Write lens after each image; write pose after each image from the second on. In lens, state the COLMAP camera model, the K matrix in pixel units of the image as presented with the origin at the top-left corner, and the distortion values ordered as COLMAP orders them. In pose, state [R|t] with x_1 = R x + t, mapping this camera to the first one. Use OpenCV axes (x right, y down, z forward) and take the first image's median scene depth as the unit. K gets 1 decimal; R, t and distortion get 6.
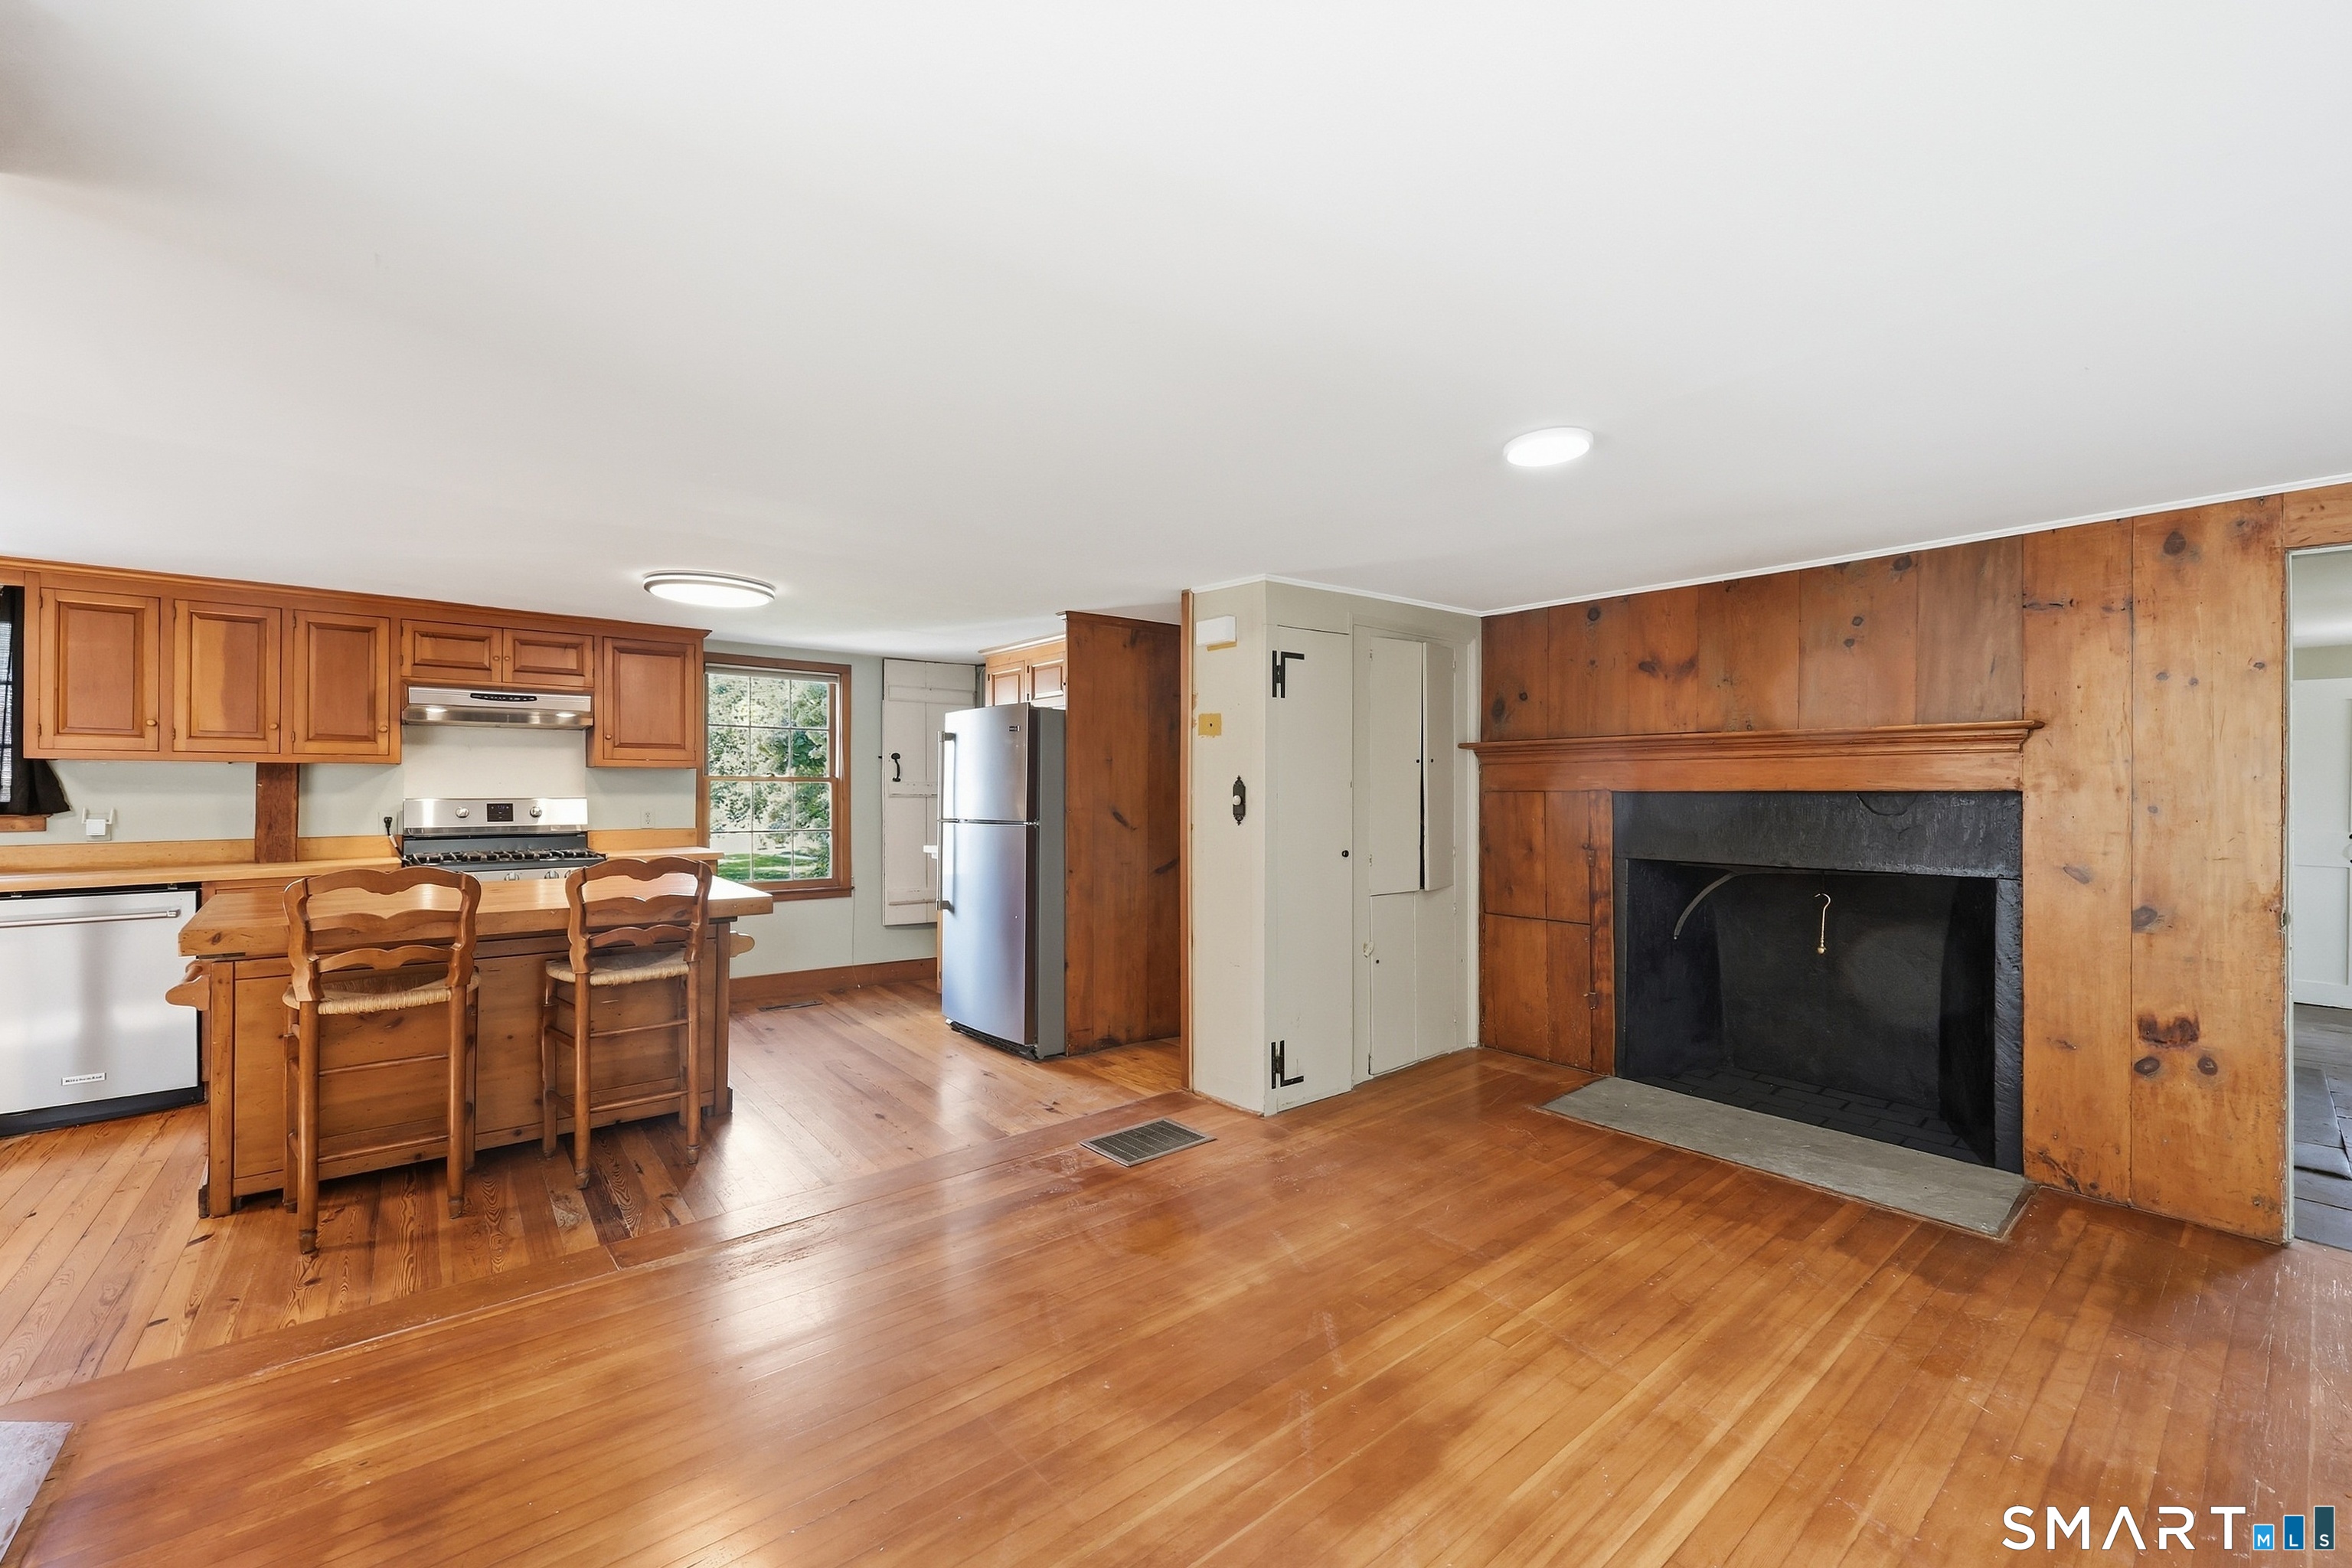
lens RADIAL K [[961.6, 0, 1183.9], [0, 961.6, 792.7], [0, 0, 1]] dist [0.000510, 0.000314]
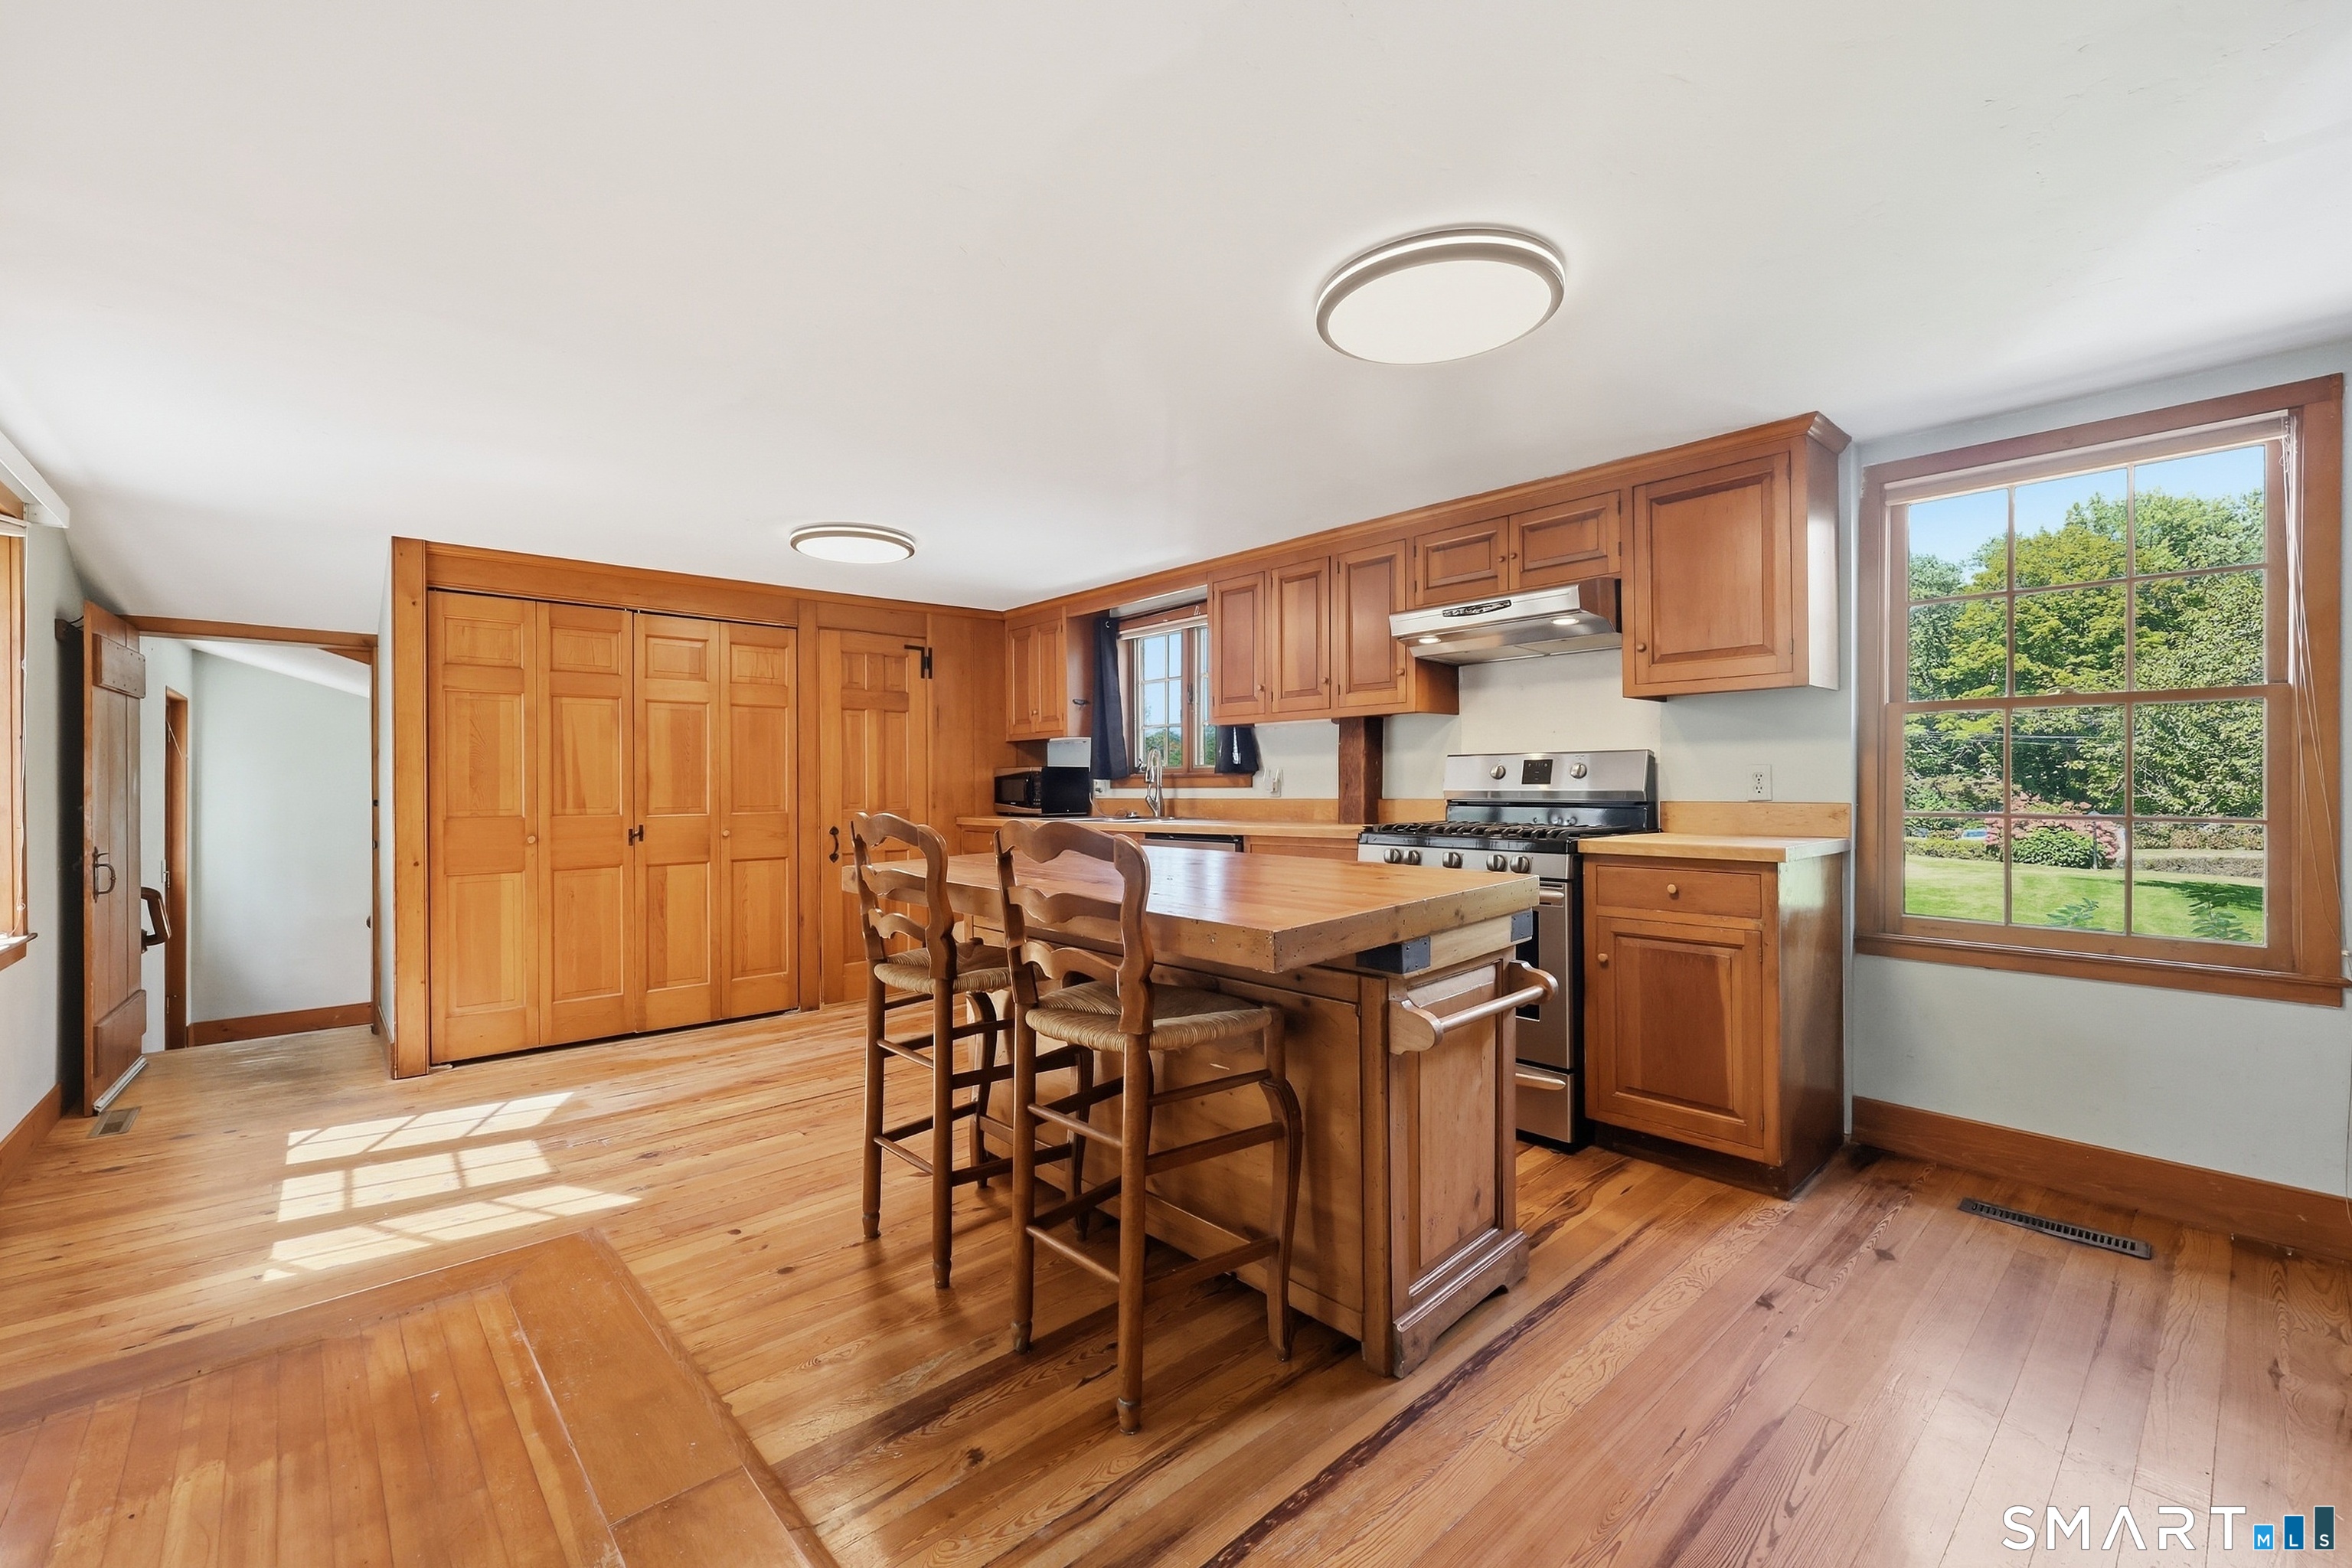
lens RADIAL K [[961.6, 0, 1169.9], [0, 961.6, 781.6], [0, 0, 1]] dist [0.000510, 0.000314]
pose [[0.048216, -0.002335, -0.998834, 0.003347], [0.001782, 0.999996, -0.002251, 0.034603], [0.998835, -0.001671, 0.048220, 0.810856]]
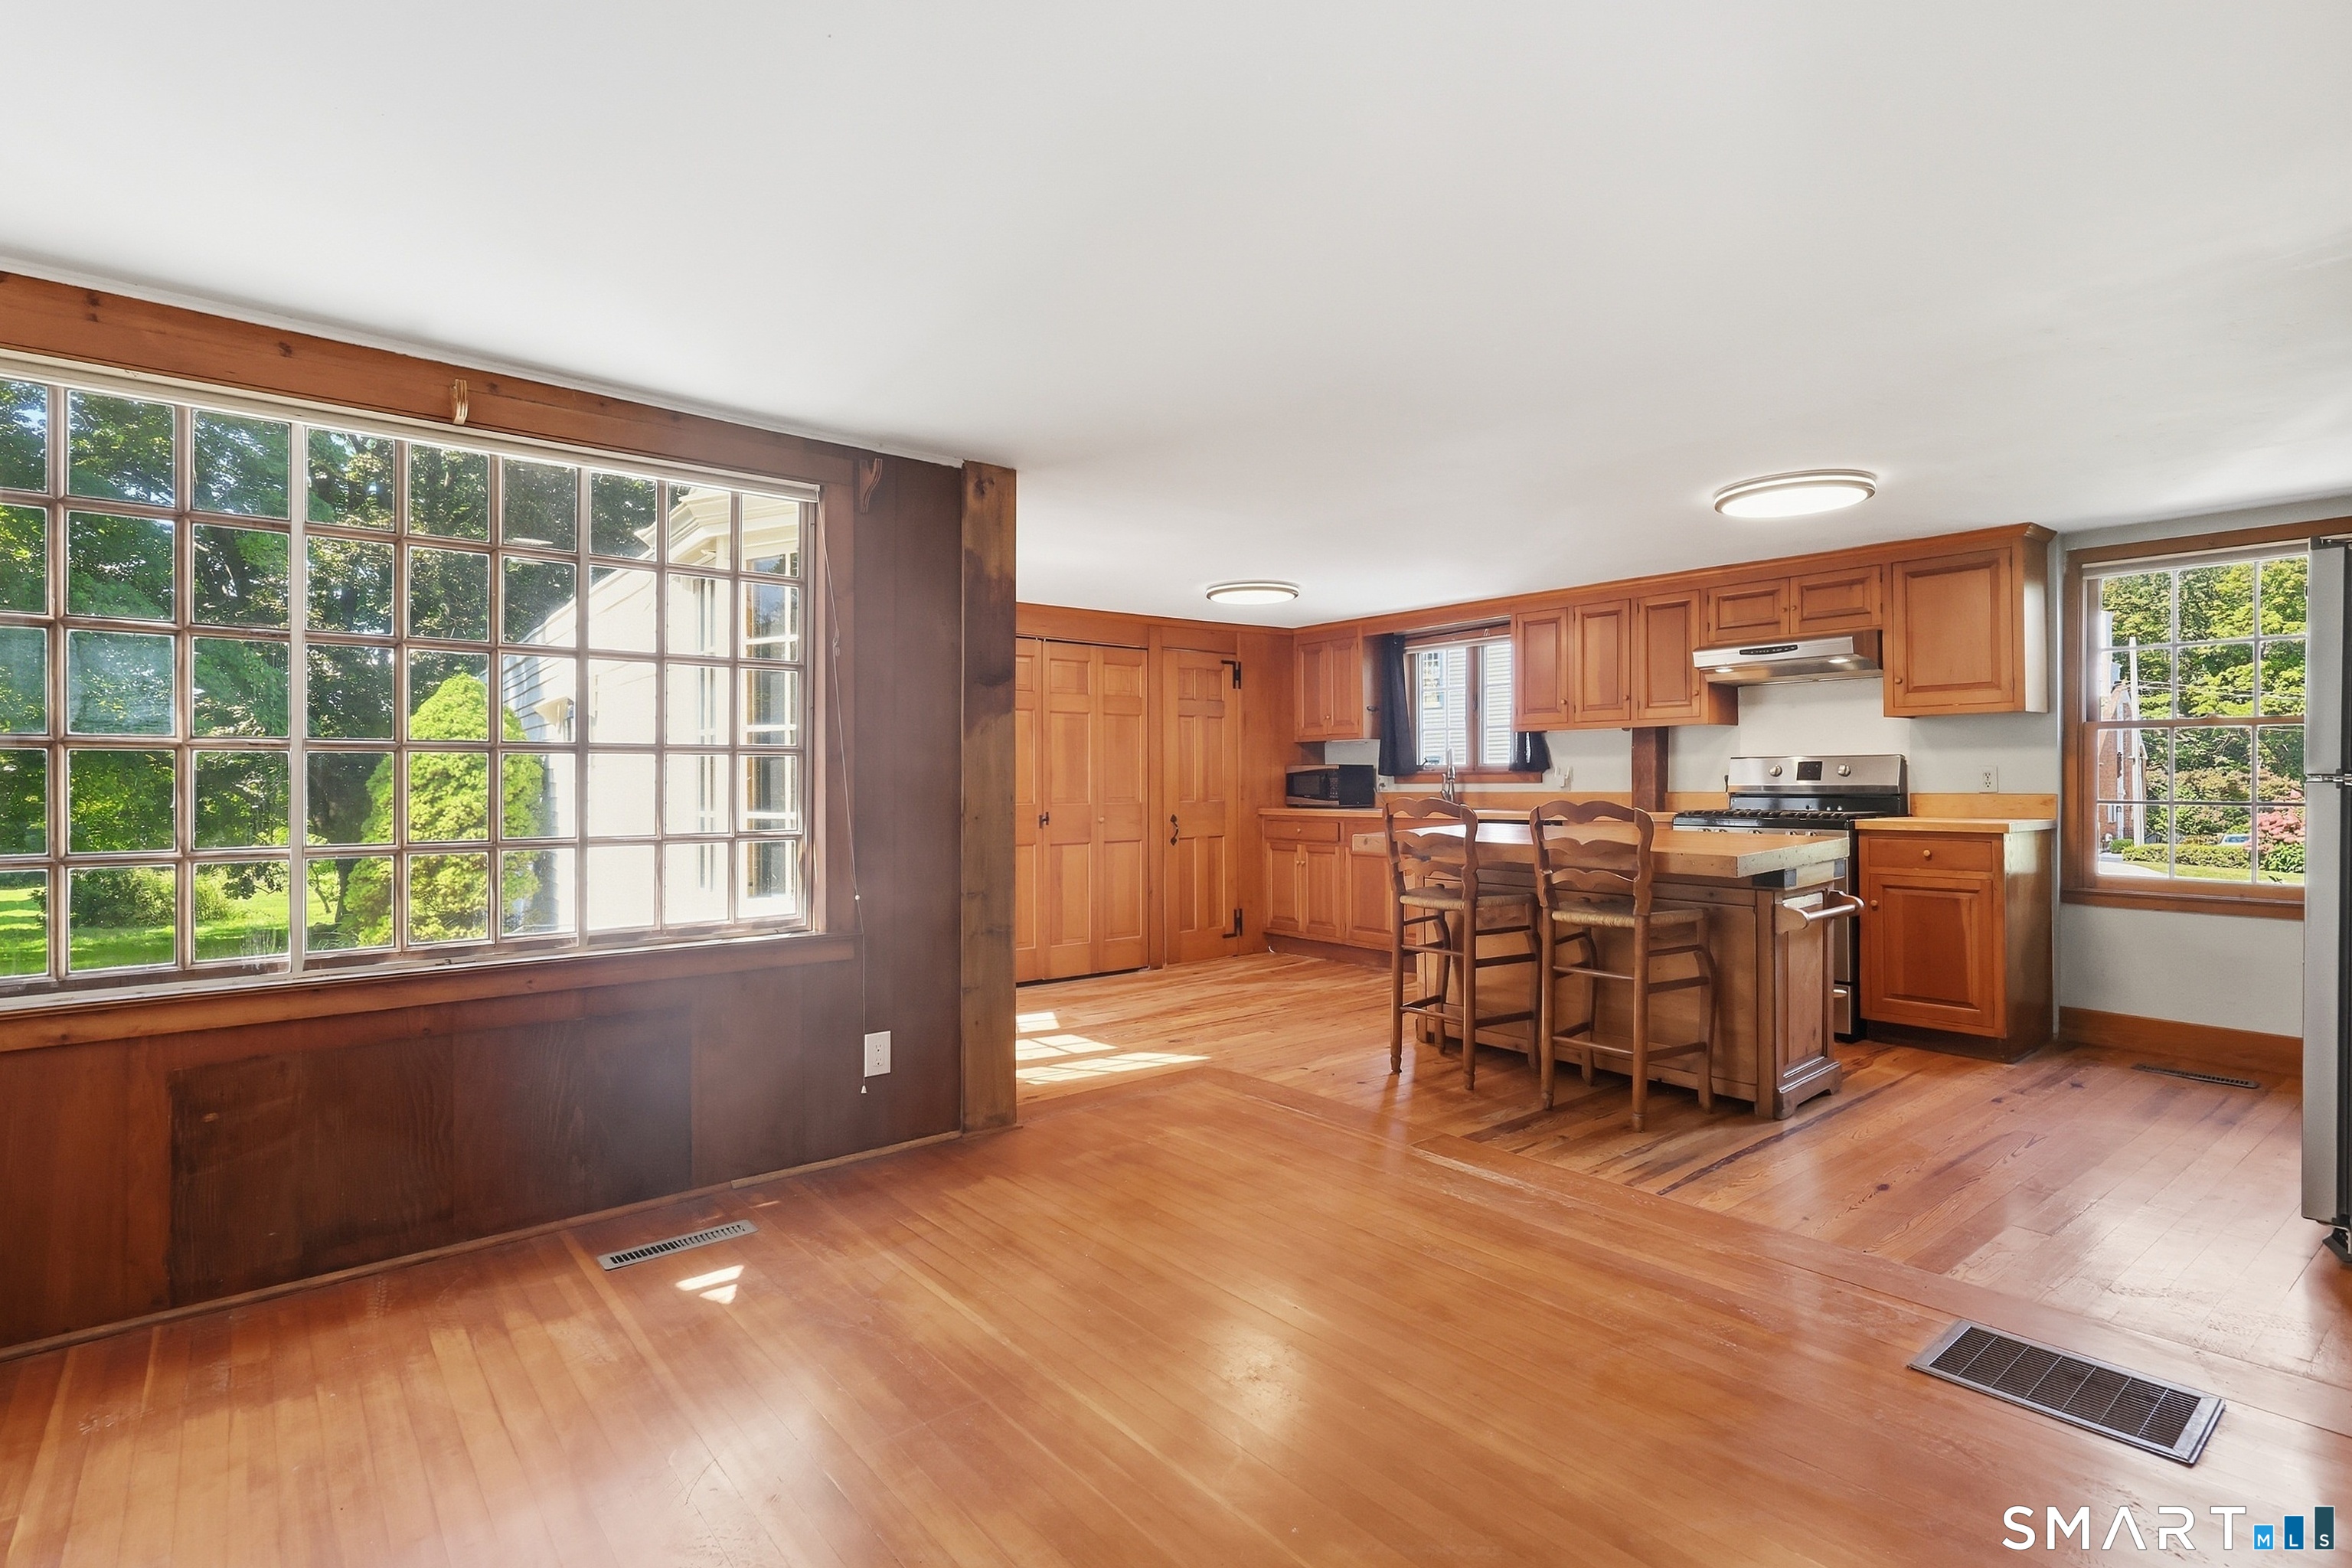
lens RADIAL K [[1134.3, 0, 1174.7], [0, 1134.3, 770.0], [0, 0, 1]] dist [-0.001101, 0.000095]
pose [[-0.013937, -0.007476, -0.999875, 0.492376], [0.001118, 0.999971, -0.007492, 0.032742], [0.999902, -0.001223, -0.013928, 0.458983]]
